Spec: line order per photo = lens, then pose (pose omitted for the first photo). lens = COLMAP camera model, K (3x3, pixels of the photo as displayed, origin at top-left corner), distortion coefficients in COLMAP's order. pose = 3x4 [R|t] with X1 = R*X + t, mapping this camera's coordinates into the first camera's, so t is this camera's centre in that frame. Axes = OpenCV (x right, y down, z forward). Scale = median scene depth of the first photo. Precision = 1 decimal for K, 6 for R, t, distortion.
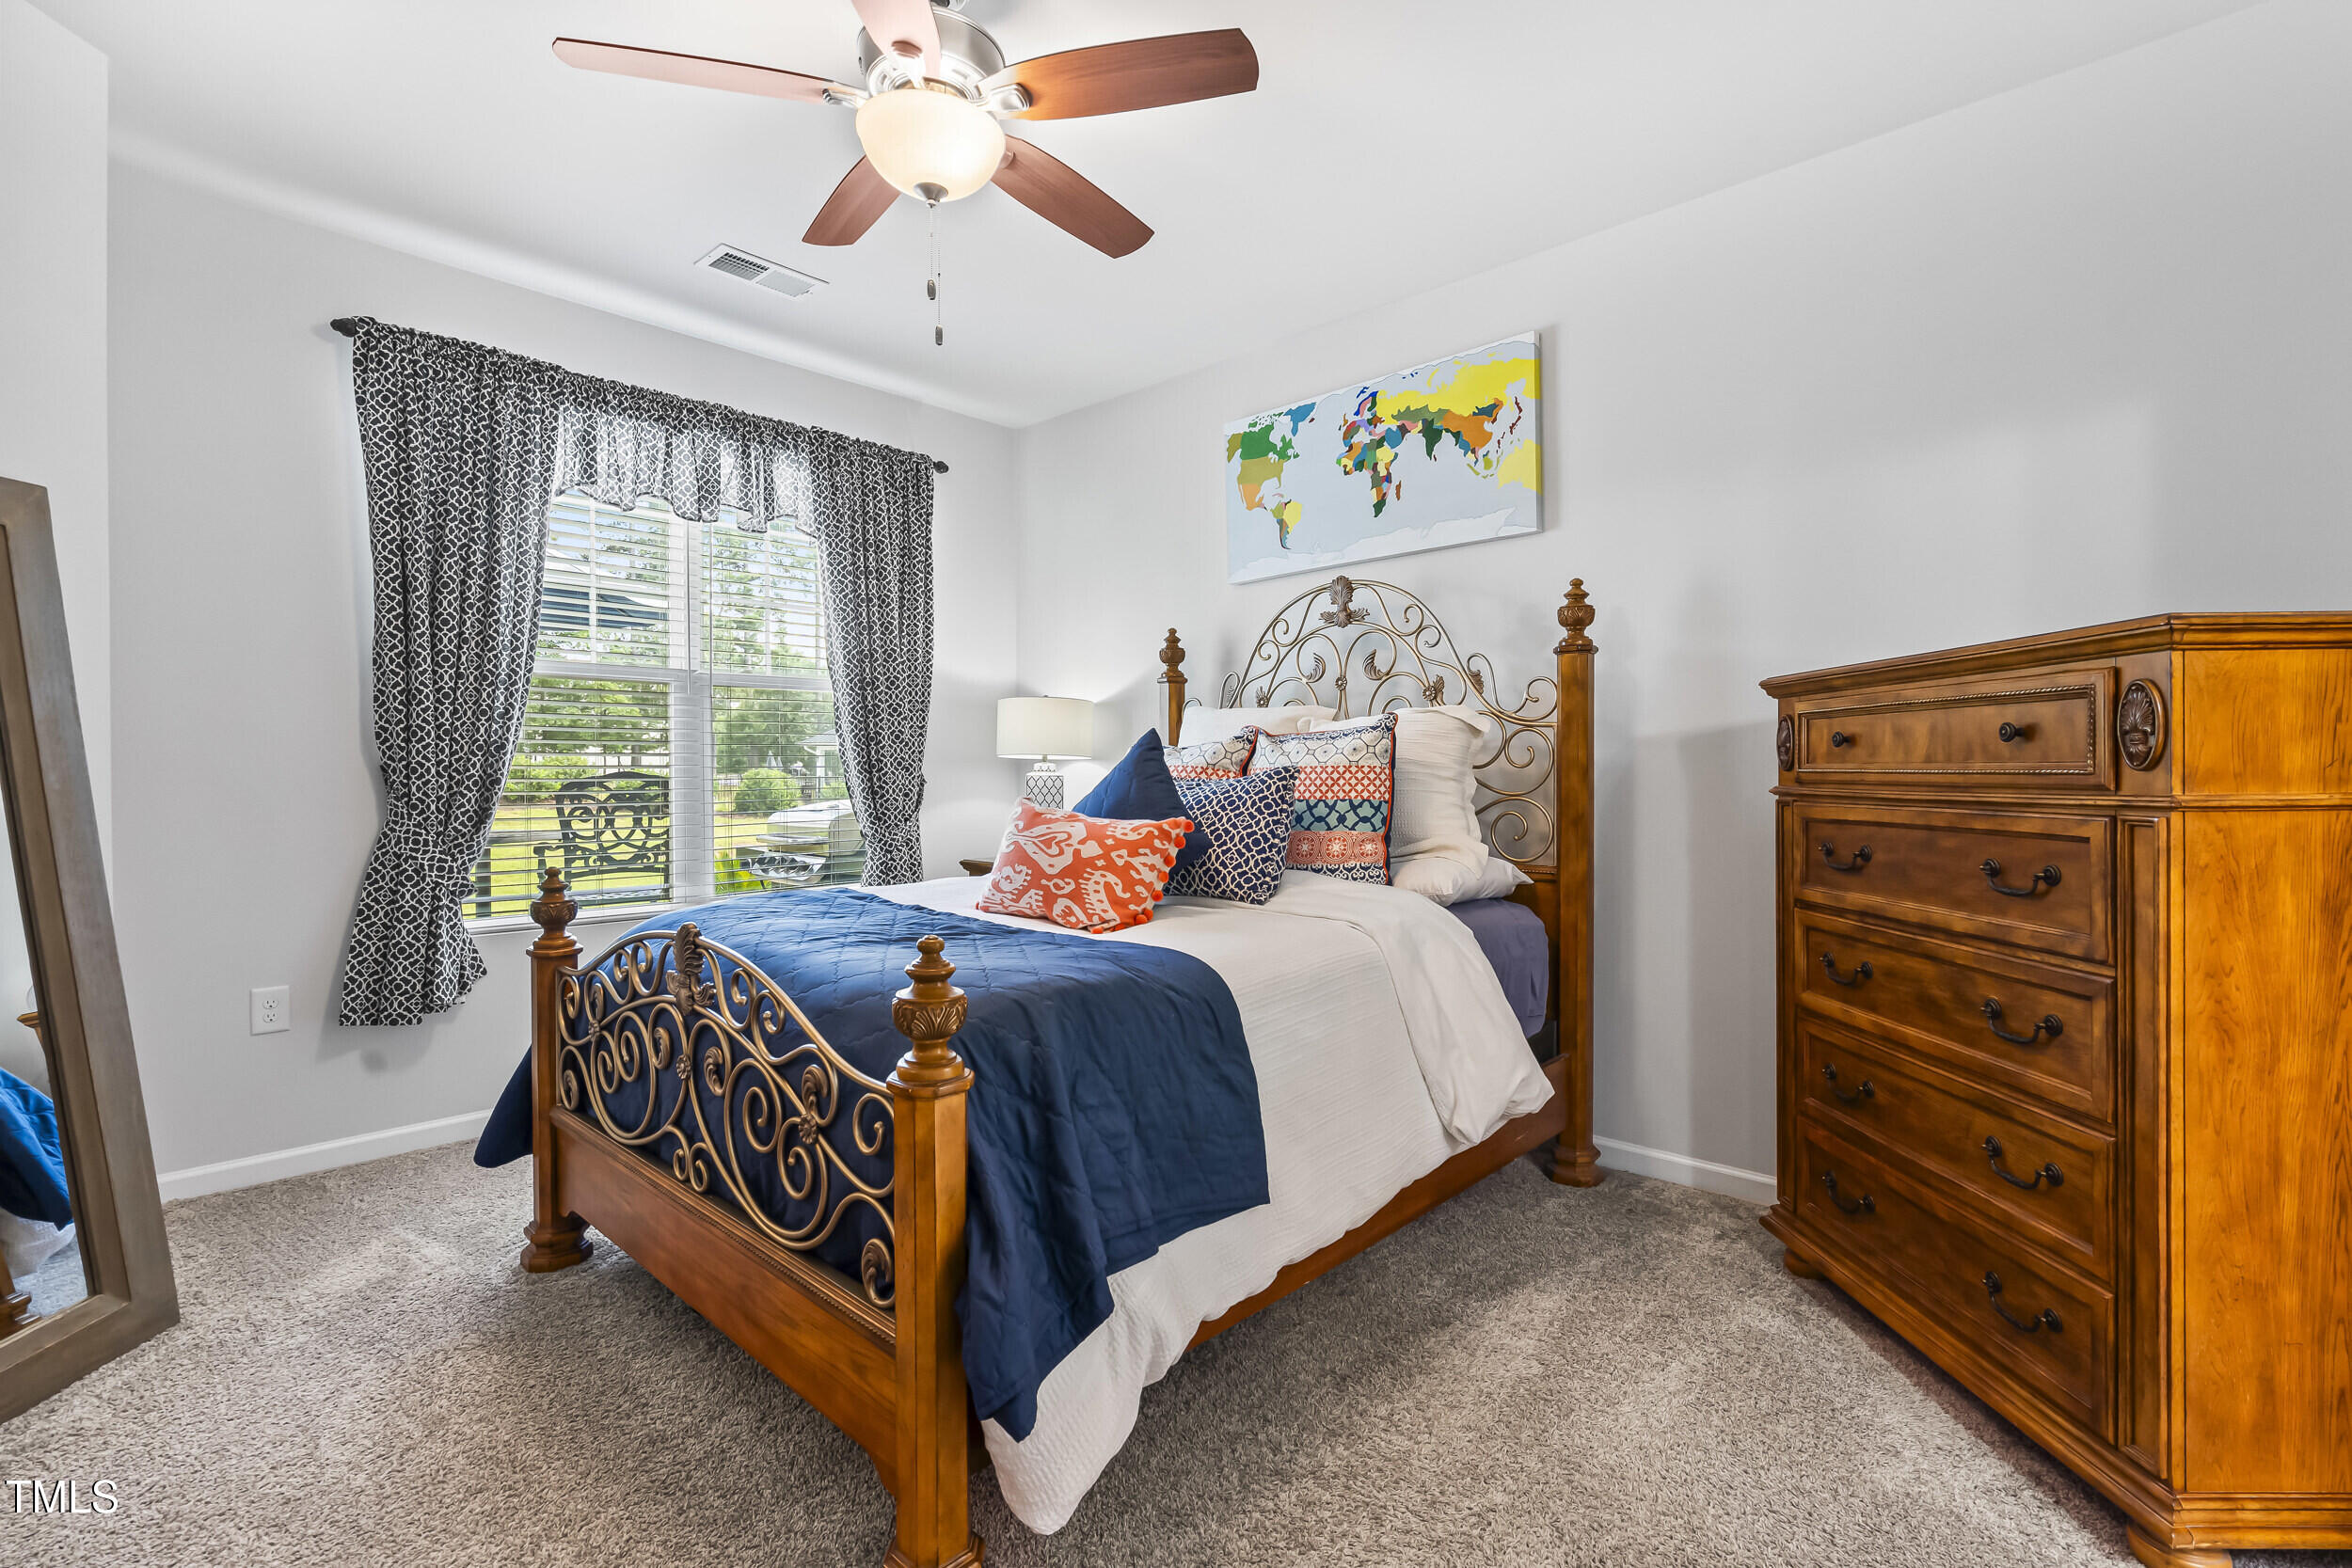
lens RADIAL K [[1074.9, 0, 1178.8], [0, 1074.9, 779.8], [0, 0, 1]] dist [-0.001056, 0.001175]
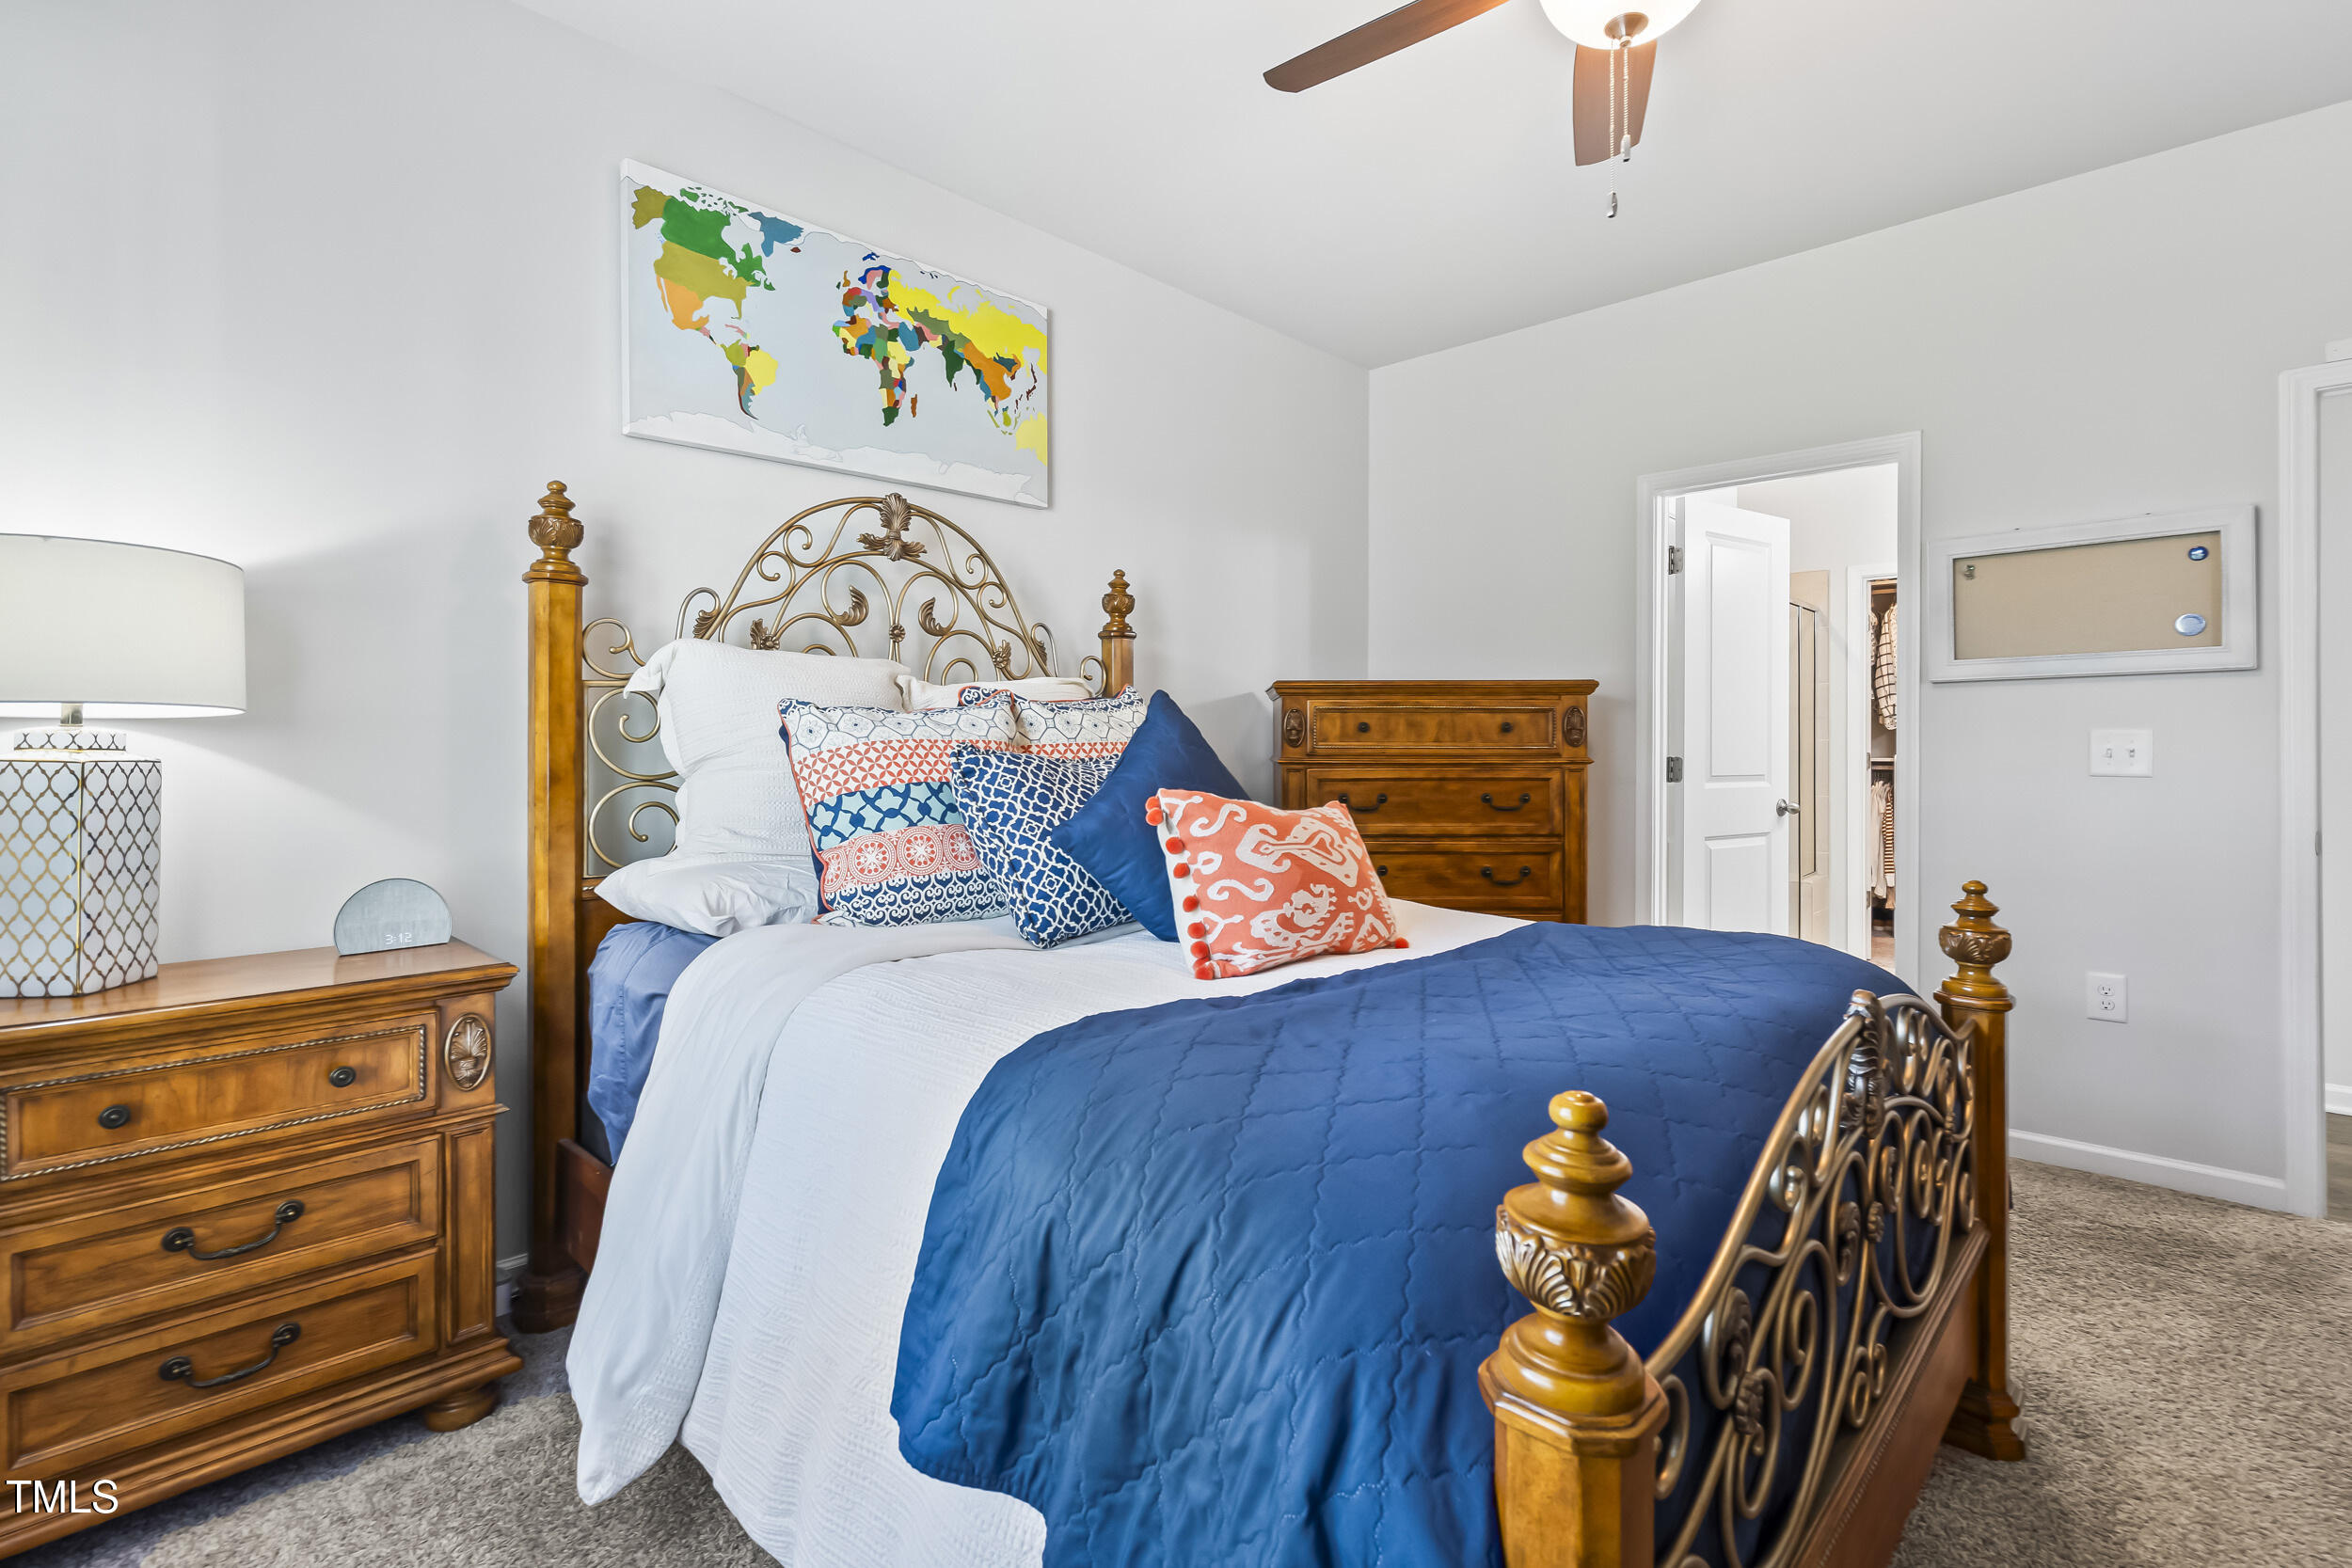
lens RADIAL K [[1074.9, 0, 1174.8], [0, 1074.9, 760.6], [0, 0, 1]] dist [-0.001056, 0.001175]
pose [[0.033777, -0.012830, 0.999347, -0.631289], [0.008521, 0.999885, 0.012549, -0.007254], [-0.999393, 0.008091, 0.033882, 0.801049]]
